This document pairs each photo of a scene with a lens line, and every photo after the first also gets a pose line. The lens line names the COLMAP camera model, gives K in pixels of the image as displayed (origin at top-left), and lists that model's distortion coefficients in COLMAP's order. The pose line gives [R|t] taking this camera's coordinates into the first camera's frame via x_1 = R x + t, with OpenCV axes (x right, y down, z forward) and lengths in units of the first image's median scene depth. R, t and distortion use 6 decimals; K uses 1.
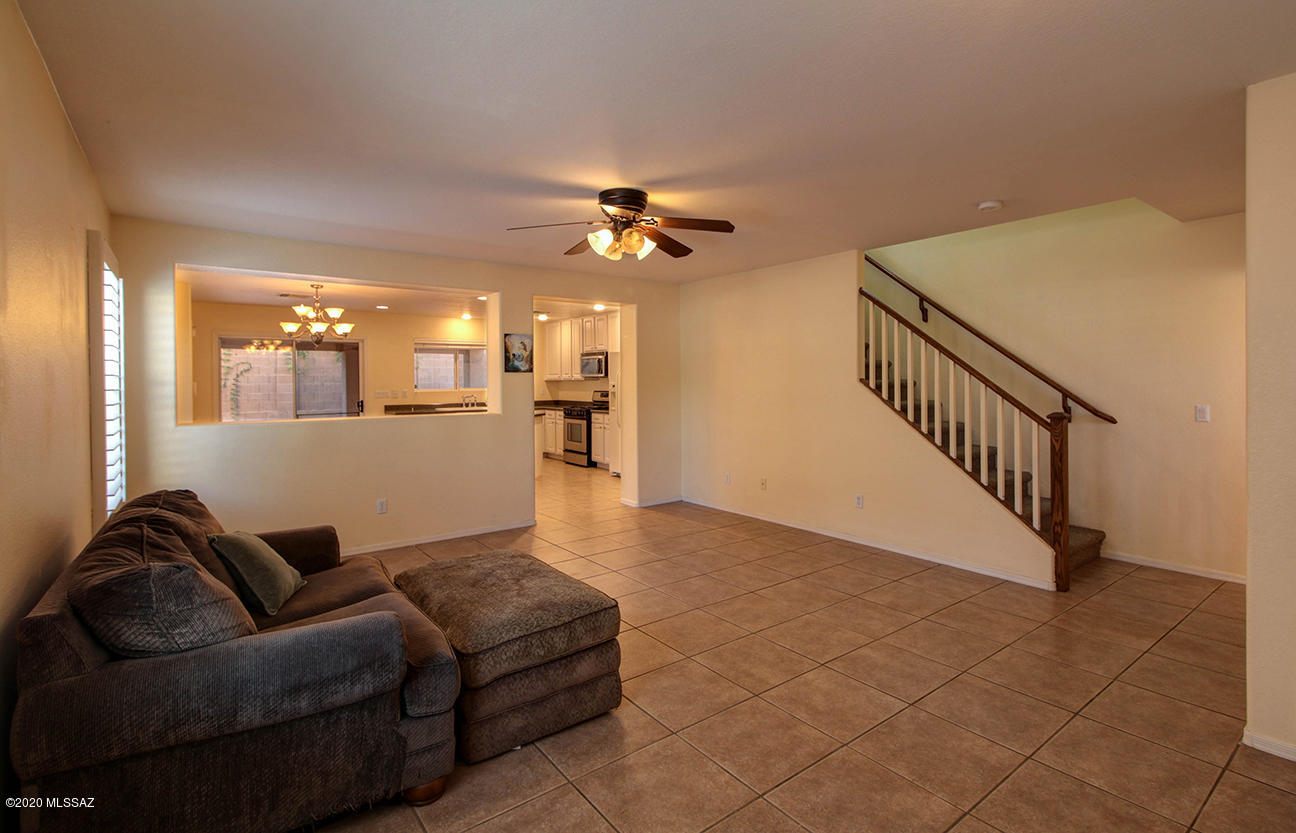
lens RADIAL K [[593.6, 0, 695.9], [0, 593.6, 379.7], [0, 0, 1]] dist [0.000707, 0.000029]
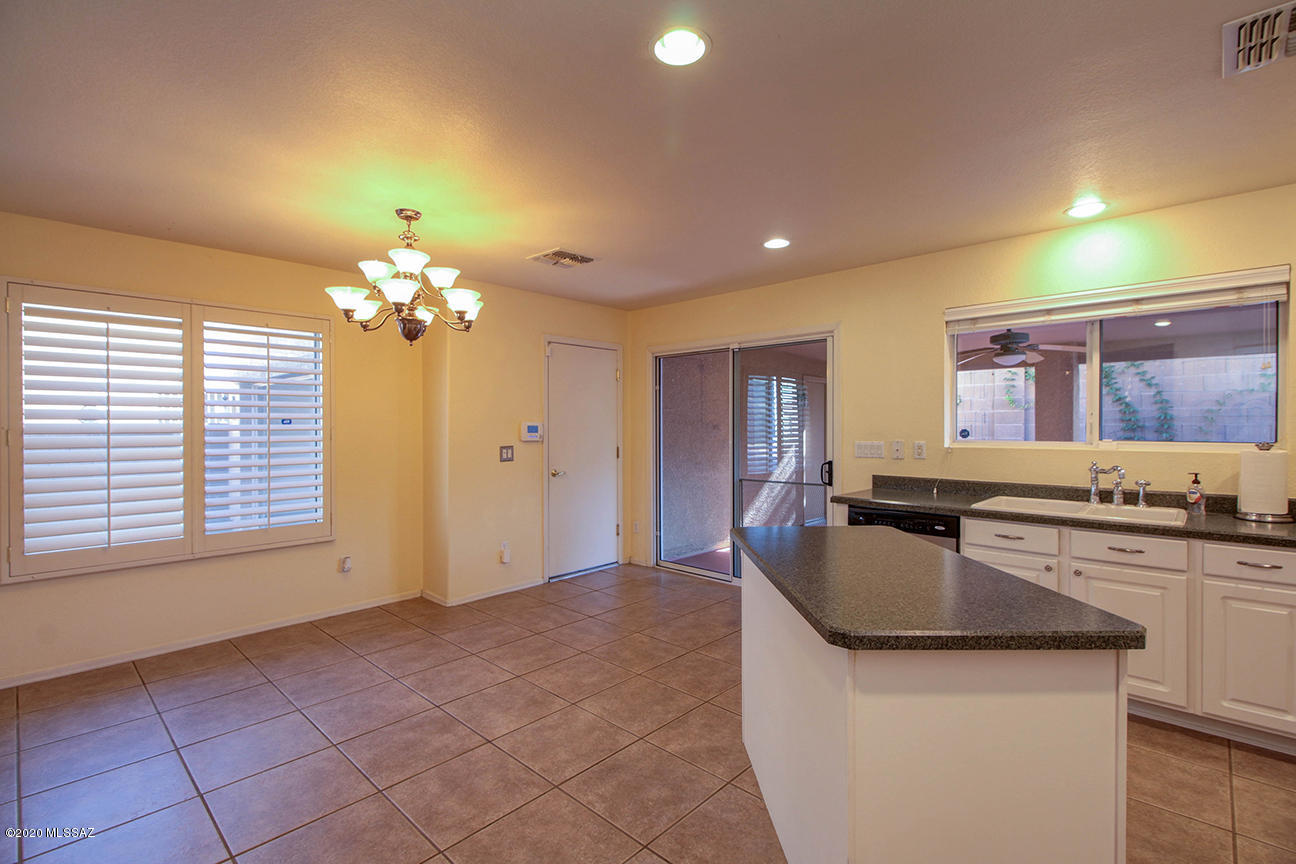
lens RADIAL K [[592.5, 0, 645.4], [0, 592.5, 431.4], [0, 0, 1]] dist [0.017110, -0.008259]
pose [[0.104500, 0.018728, -0.994349, -0.111921], [0.001484, 0.999819, 0.018987, 0.002801], [0.994524, -0.003460, 0.104453, 0.794280]]
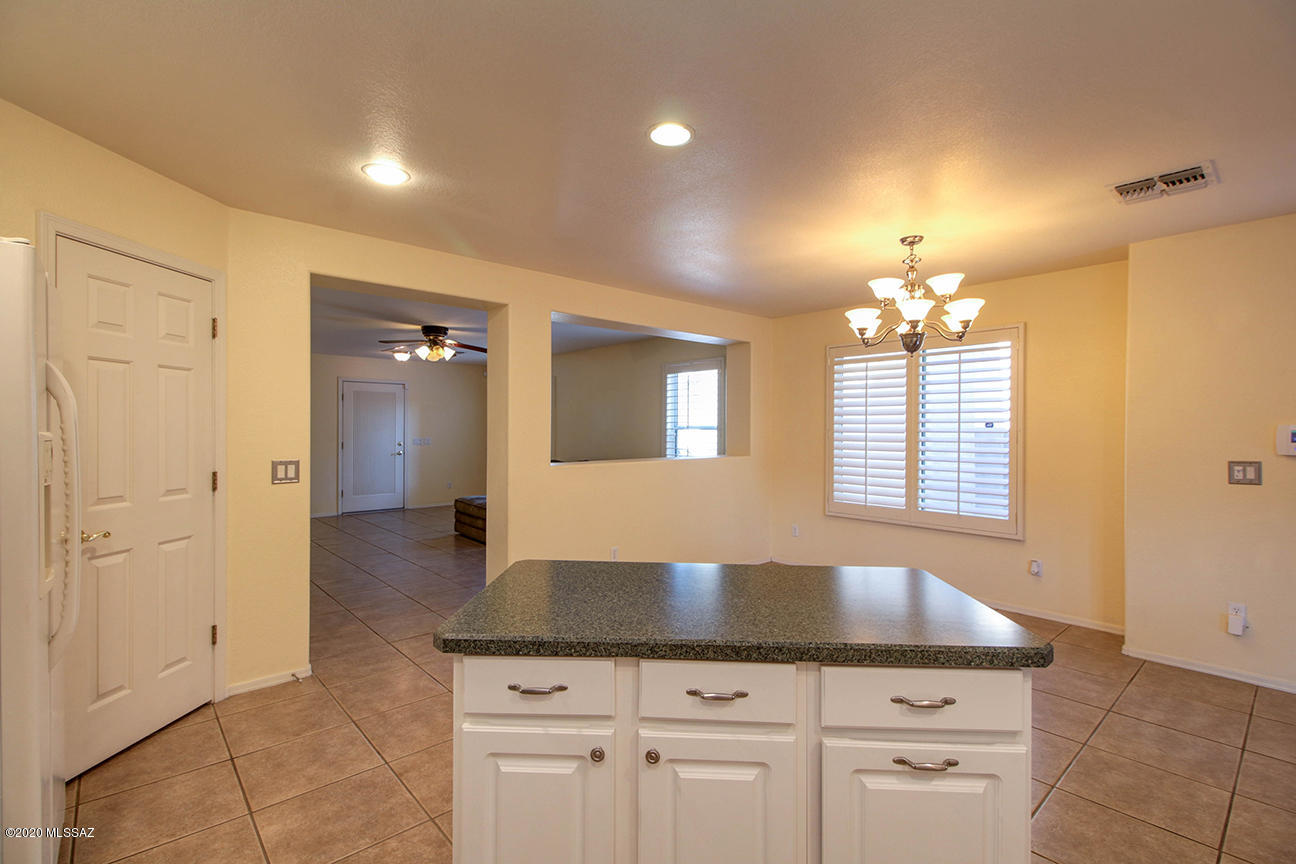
lens RADIAL K [[592.5, 0, 658.5], [0, 592.5, 429.8], [0, 0, 1]] dist [0.017110, -0.008259]
pose [[-0.999499, 0.003681, -0.031445, -0.284320], [0.003570, 0.999987, 0.003587, 0.004506], [0.031458, 0.003473, -0.999499, 1.059097]]
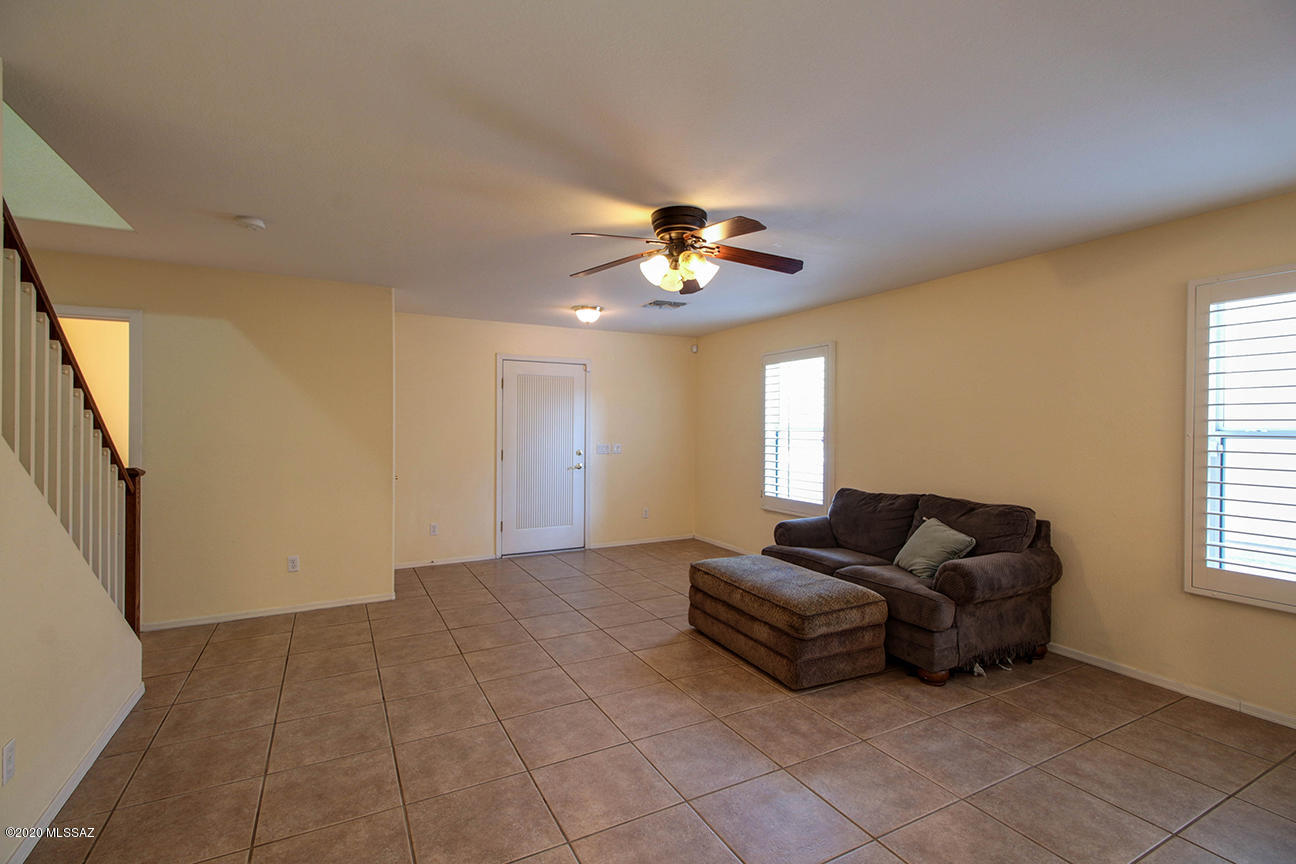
lens RADIAL K [[592.5, 0, 647.5], [0, 592.5, 429.0], [0, 0, 1]] dist [0.017110, -0.008259]
pose [[-0.975451, -0.000125, 0.220218, -0.096305], [0.000446, 0.999997, 0.002543, 0.001352], [-0.220217, 0.002578, -0.975447, 0.667787]]
